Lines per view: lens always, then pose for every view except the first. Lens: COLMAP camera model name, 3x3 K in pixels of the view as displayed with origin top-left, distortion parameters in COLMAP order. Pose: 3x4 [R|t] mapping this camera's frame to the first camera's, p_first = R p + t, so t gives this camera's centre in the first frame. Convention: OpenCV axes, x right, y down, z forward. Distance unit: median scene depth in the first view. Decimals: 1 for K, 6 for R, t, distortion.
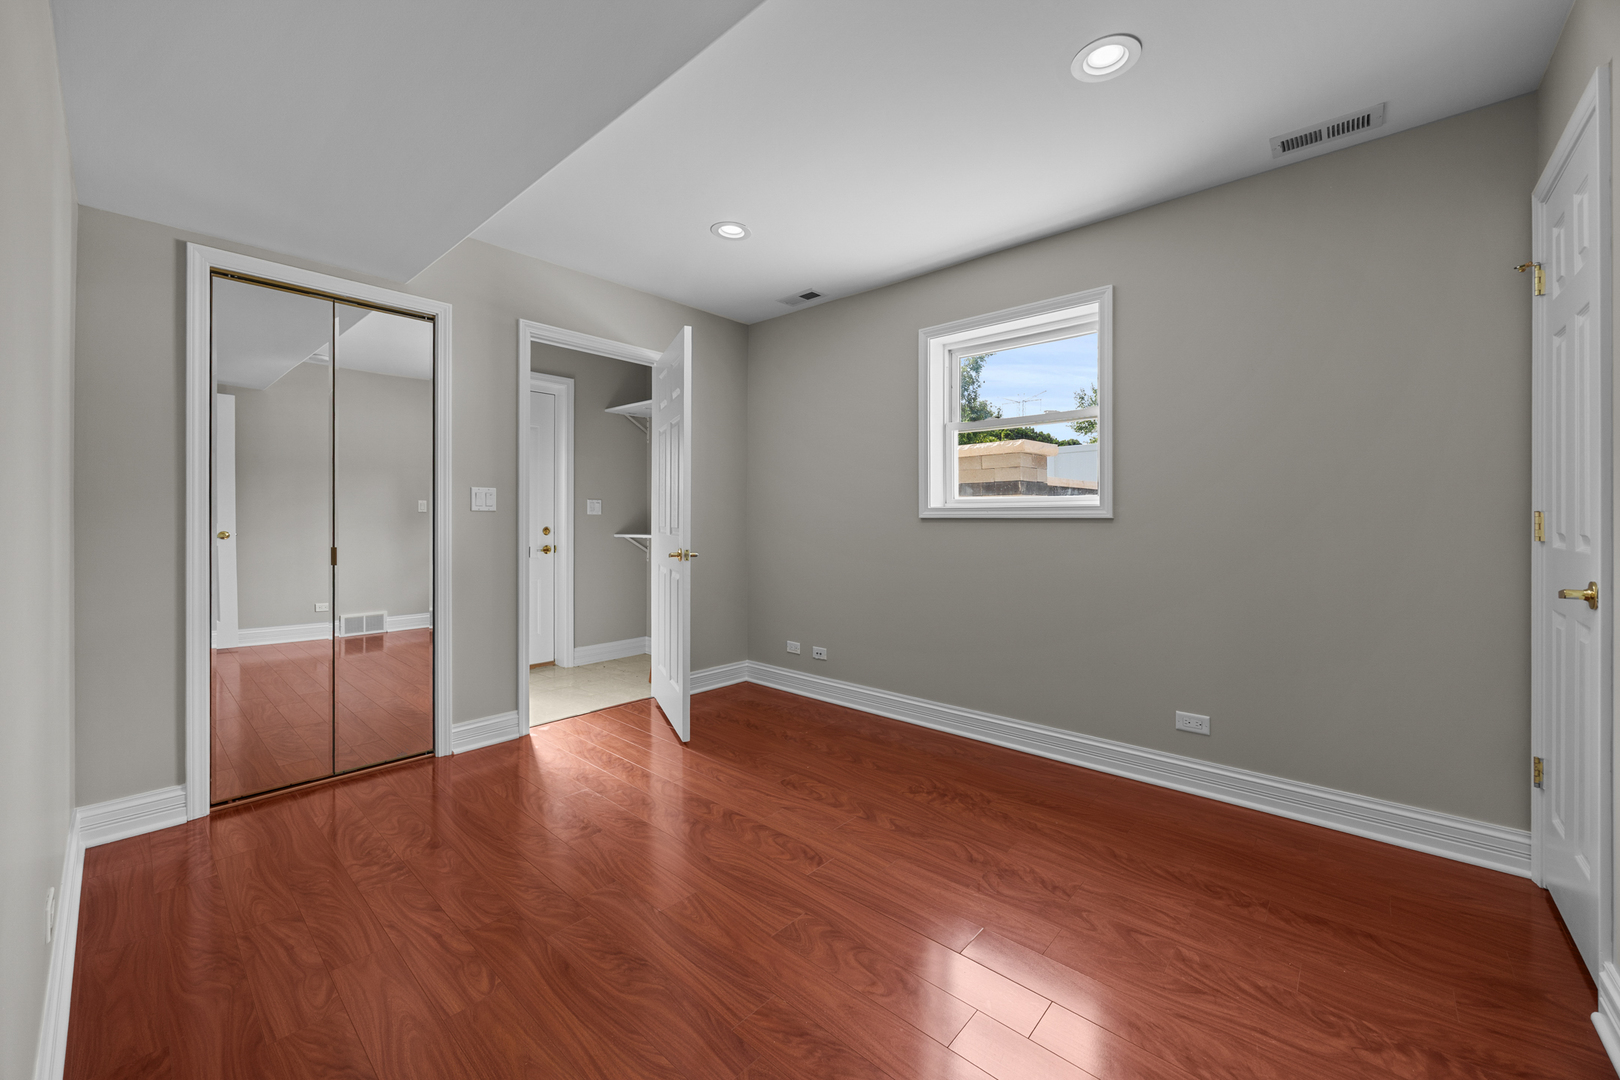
lens RADIAL K [[621.1, 0, 804.3], [0, 621.1, 514.8], [0, 0, 1]] dist [-0.000144, 0.000007]
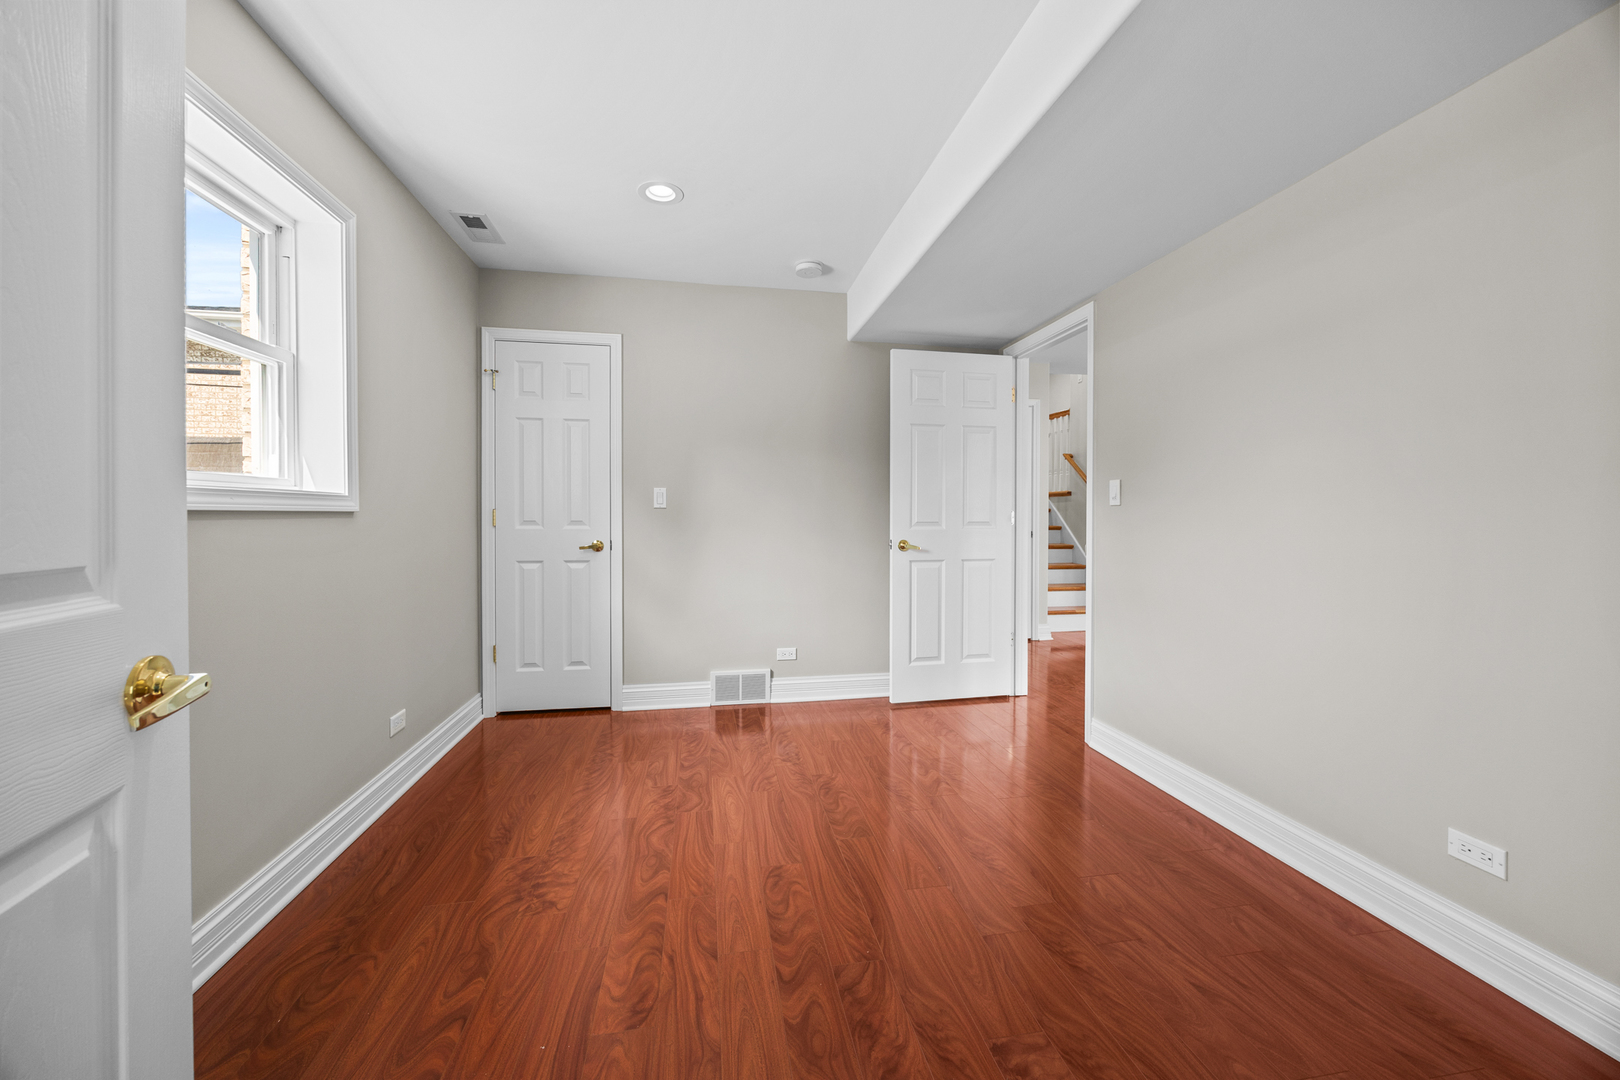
lens RADIAL K [[621.1, 0, 804.3], [0, 621.1, 514.8], [0, 0, 1]] dist [-0.000144, 0.000007]
pose [[-0.786856, -0.003375, 0.617128, -0.571414], [-0.009744, 0.999928, -0.006955, 0.010974], [-0.617060, -0.011486, -0.786832, 1.641439]]
